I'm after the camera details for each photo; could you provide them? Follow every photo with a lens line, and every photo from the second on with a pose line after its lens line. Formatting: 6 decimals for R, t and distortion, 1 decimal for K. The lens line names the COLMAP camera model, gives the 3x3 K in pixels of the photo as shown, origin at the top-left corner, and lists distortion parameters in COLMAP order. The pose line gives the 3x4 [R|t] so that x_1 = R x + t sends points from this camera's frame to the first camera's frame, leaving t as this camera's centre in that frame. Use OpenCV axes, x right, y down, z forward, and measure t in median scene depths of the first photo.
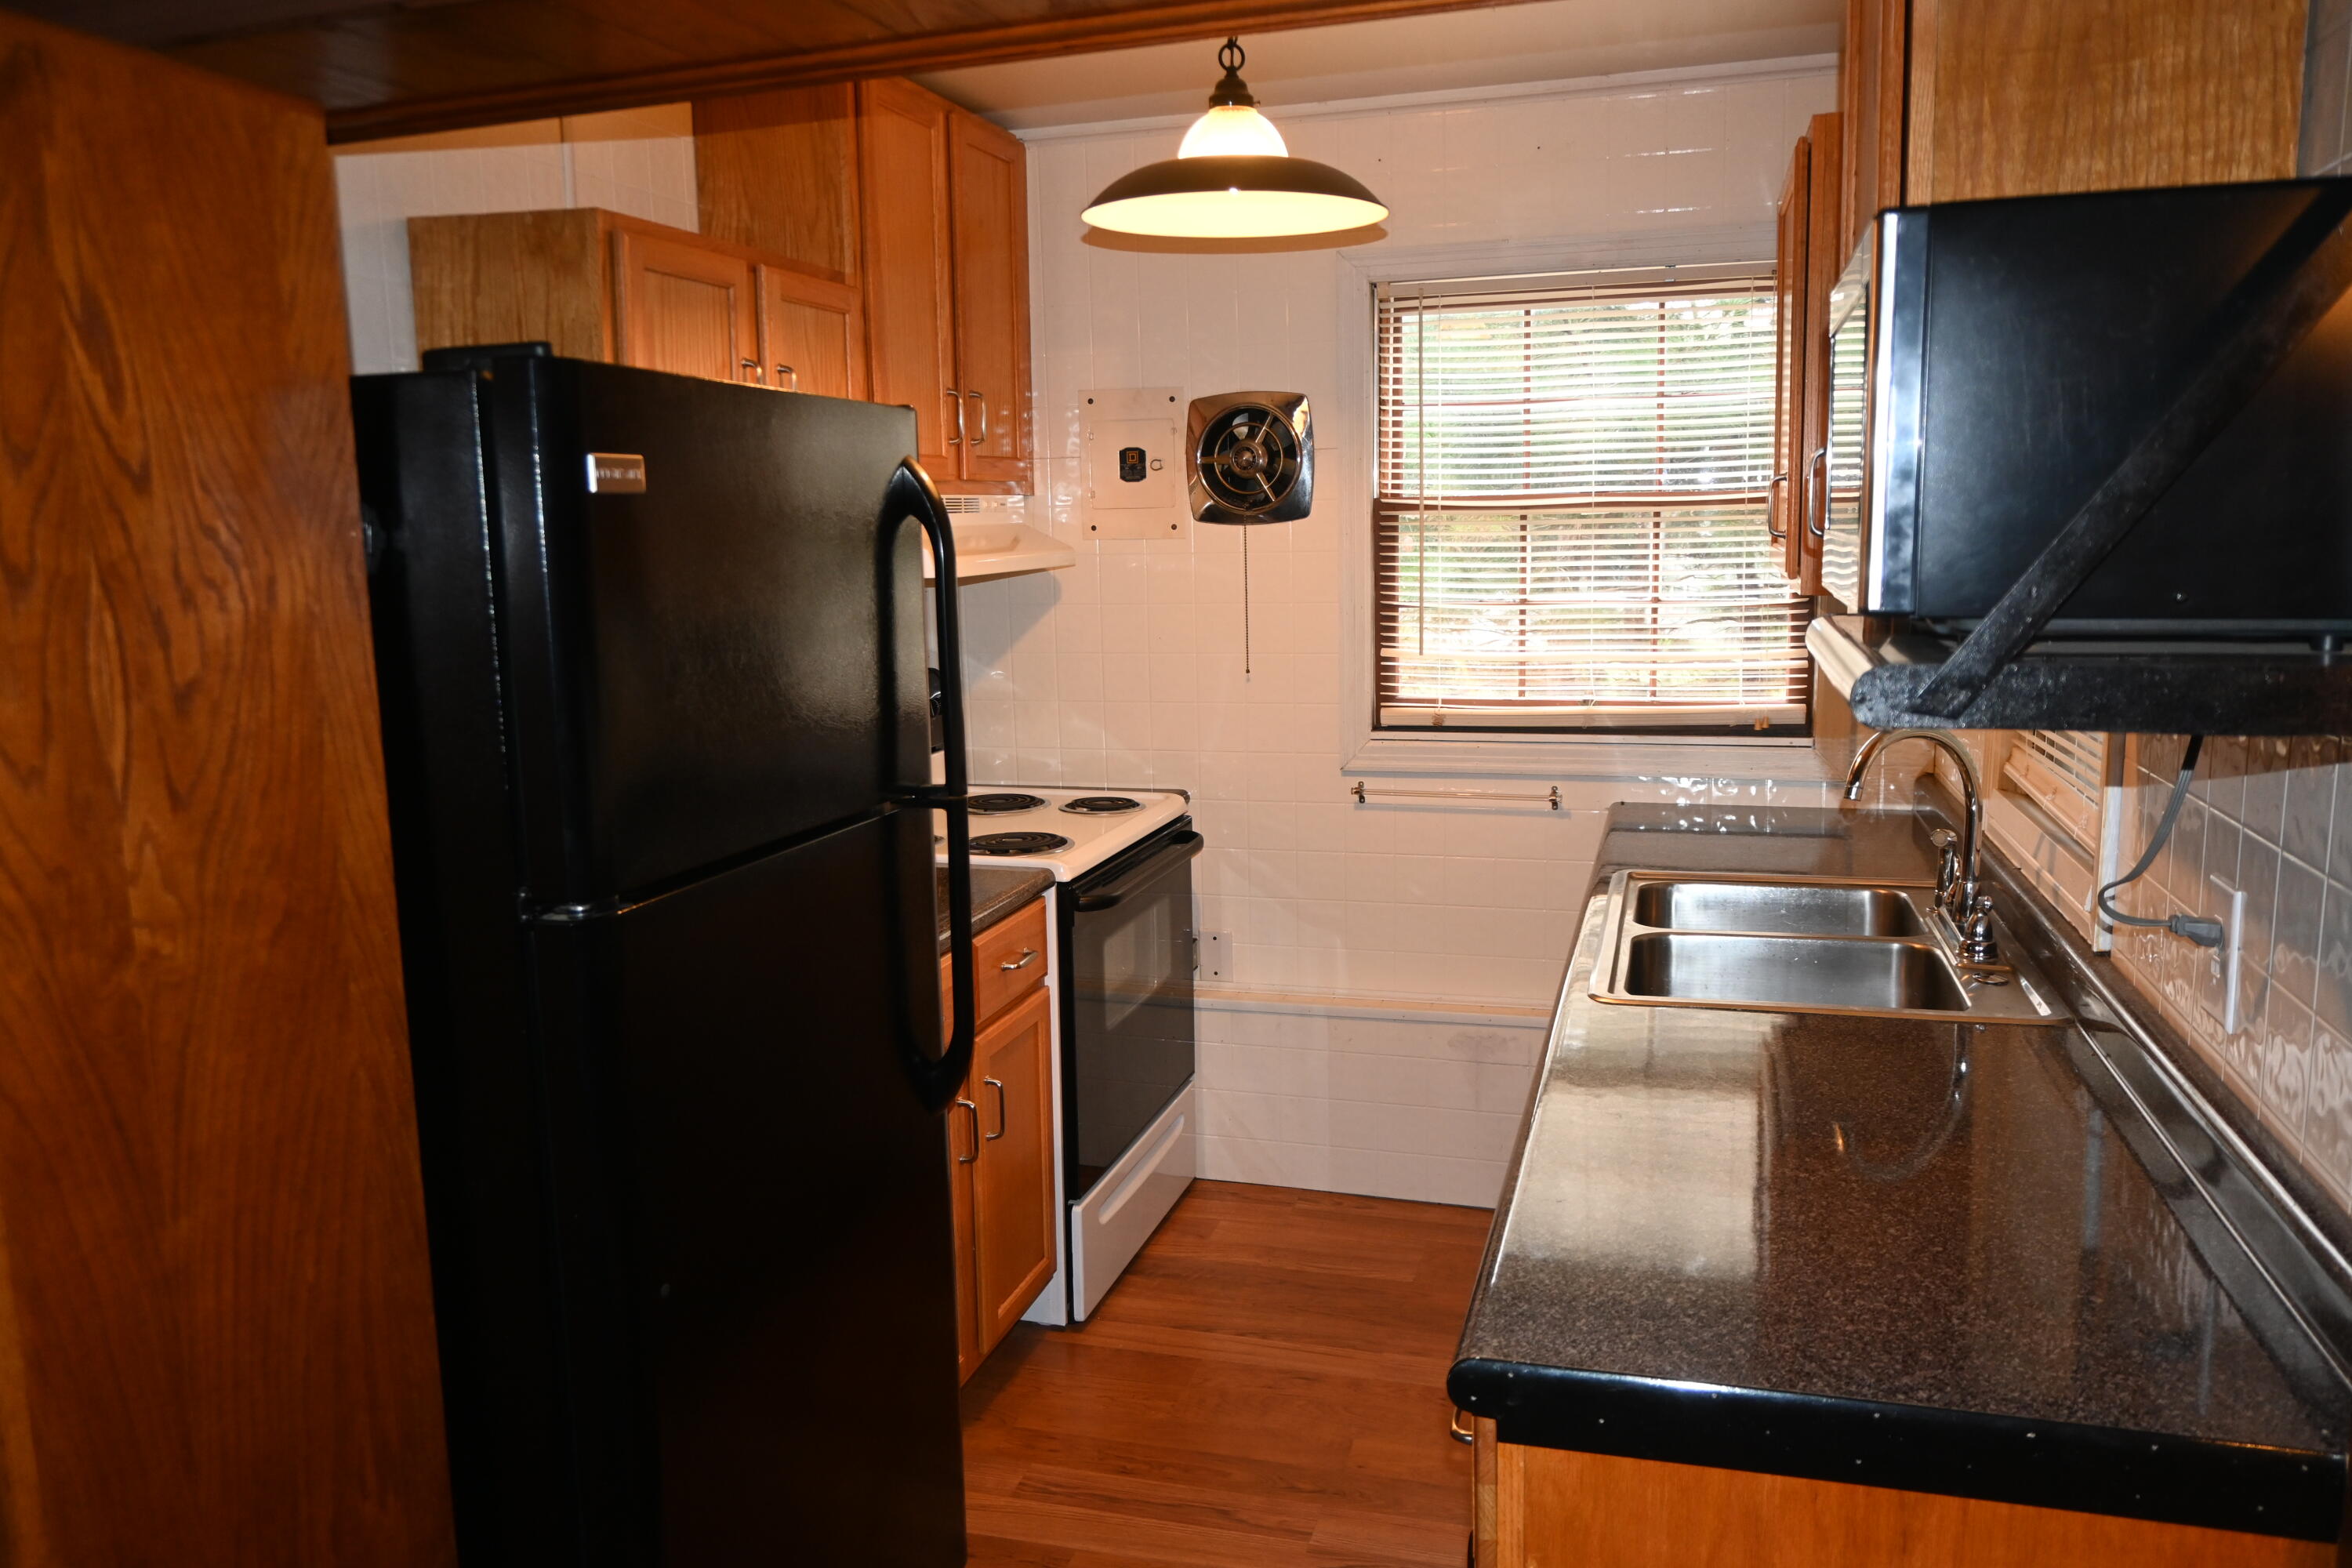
lens RADIAL K [[1709.6, 0, 1175.7], [0, 1709.6, 767.1], [0, 0, 1]] dist [-0.013455, 0.001469]
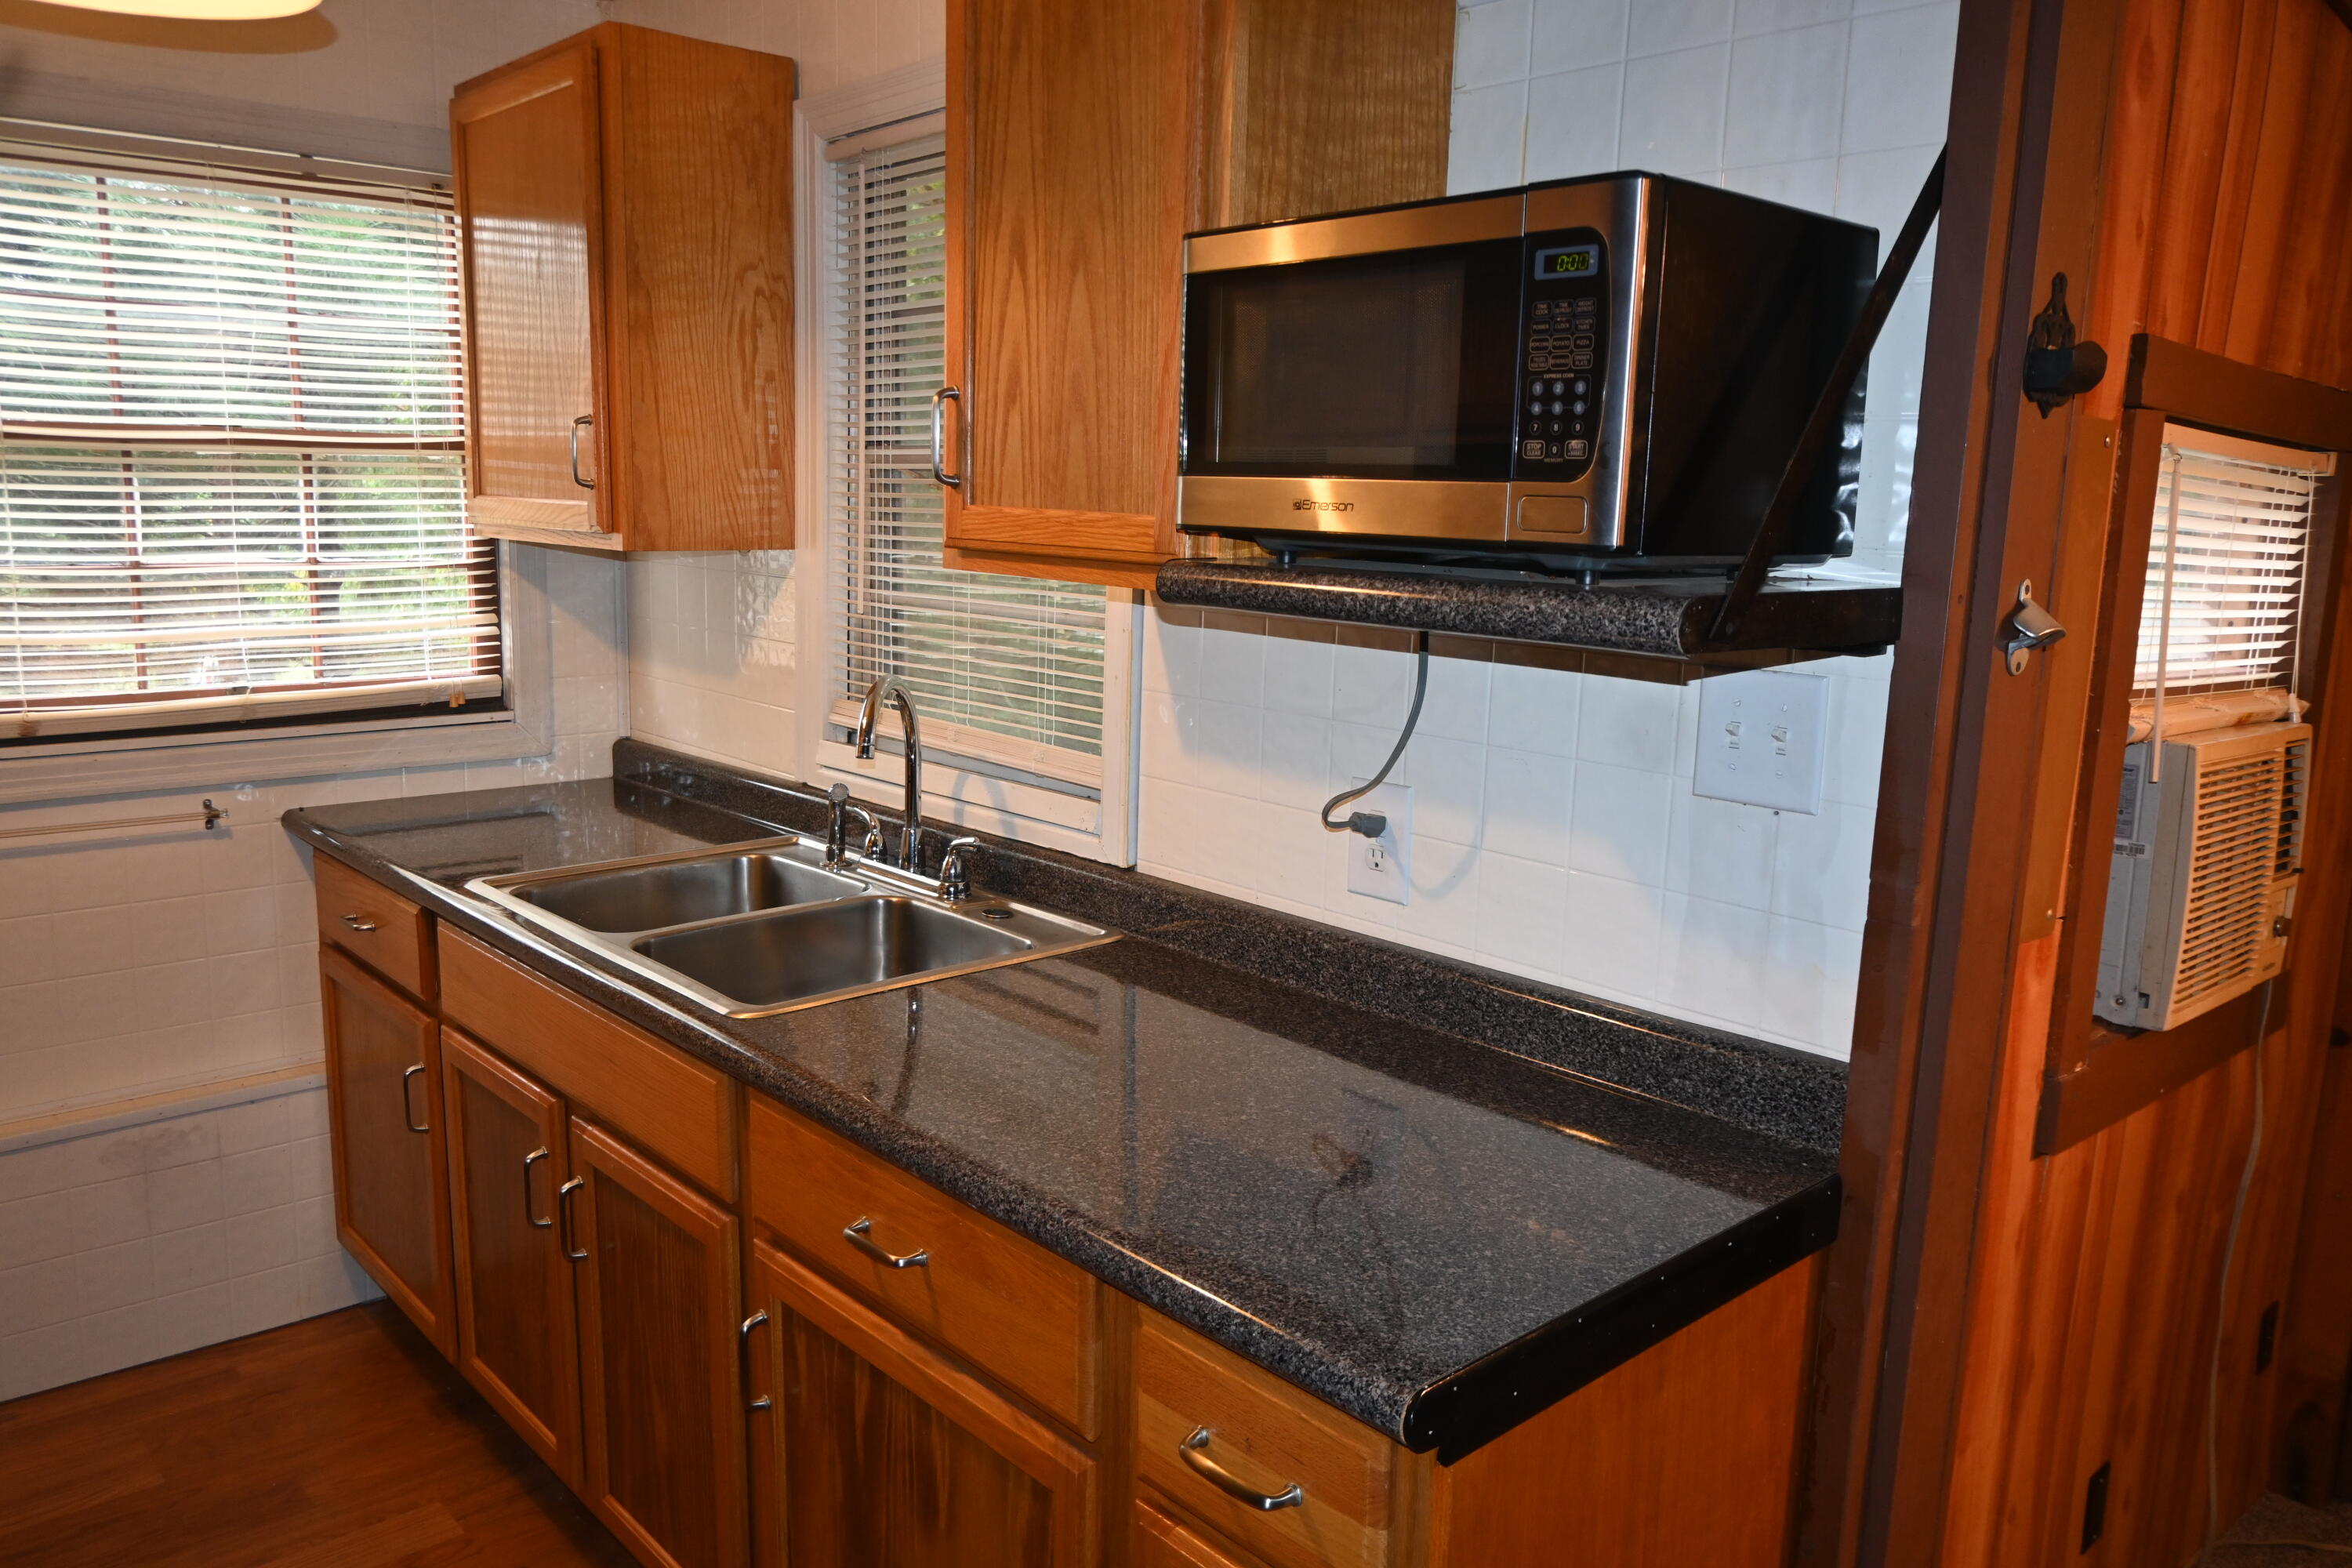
lens RADIAL K [[1709.6, 0, 1175.7], [0, 1709.6, 767.1], [0, 0, 1]] dist [-0.013455, 0.001469]
pose [[0.515786, -0.108874, 0.849771, -0.216510], [0.089365, 0.993318, 0.073023, -0.021492], [-0.852044, 0.038276, 0.522069, 0.215047]]
